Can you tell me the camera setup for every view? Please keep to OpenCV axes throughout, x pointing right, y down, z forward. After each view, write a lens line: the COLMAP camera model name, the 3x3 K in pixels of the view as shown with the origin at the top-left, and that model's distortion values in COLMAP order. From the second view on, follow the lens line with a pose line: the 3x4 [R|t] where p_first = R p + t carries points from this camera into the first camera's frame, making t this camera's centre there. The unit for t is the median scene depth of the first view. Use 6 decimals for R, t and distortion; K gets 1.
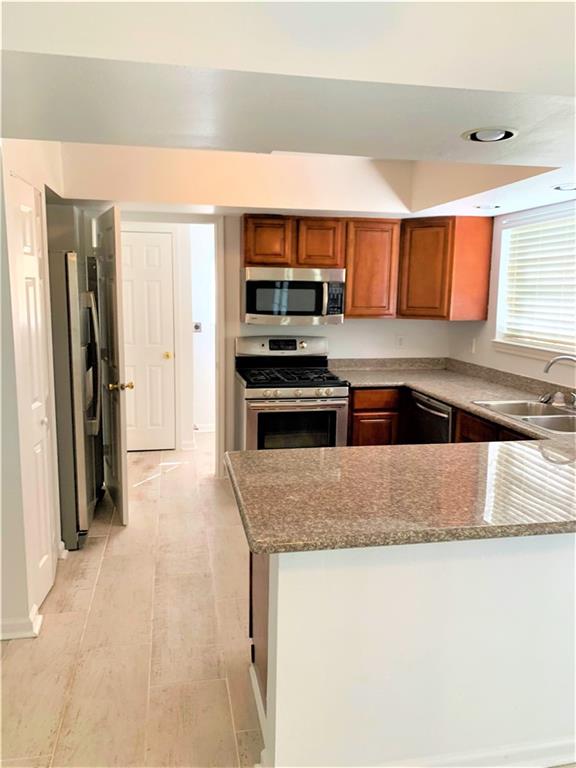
lens RADIAL K [[579.5, 0, 285.2], [0, 579.5, 383.5], [0, 0, 1]] dist [0.005416, -0.017394]
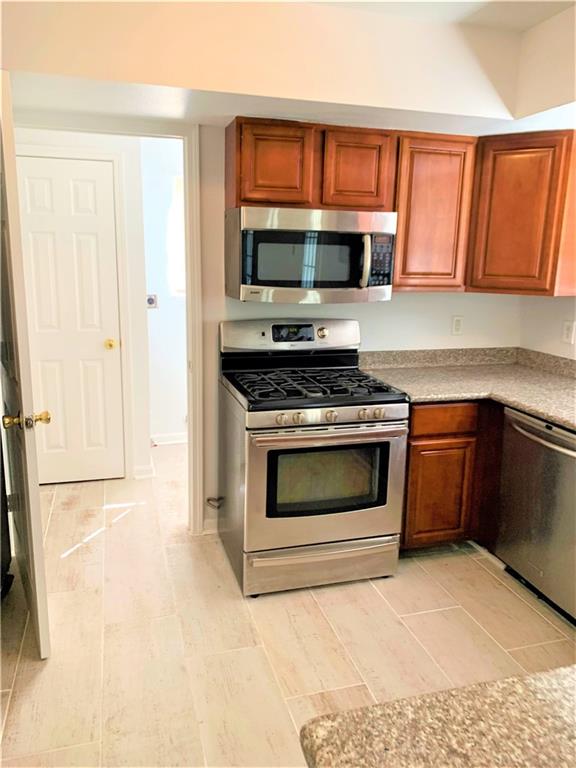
lens RADIAL K [[579.5, 0, 287.5], [0, 579.5, 382.8], [0, 0, 1]] dist [0.005416, -0.017394]
pose [[0.994976, -0.014153, 0.099111, -0.079334], [0.008404, 0.998270, 0.058187, -0.051235], [-0.099763, -0.057062, 0.993374, 0.372413]]
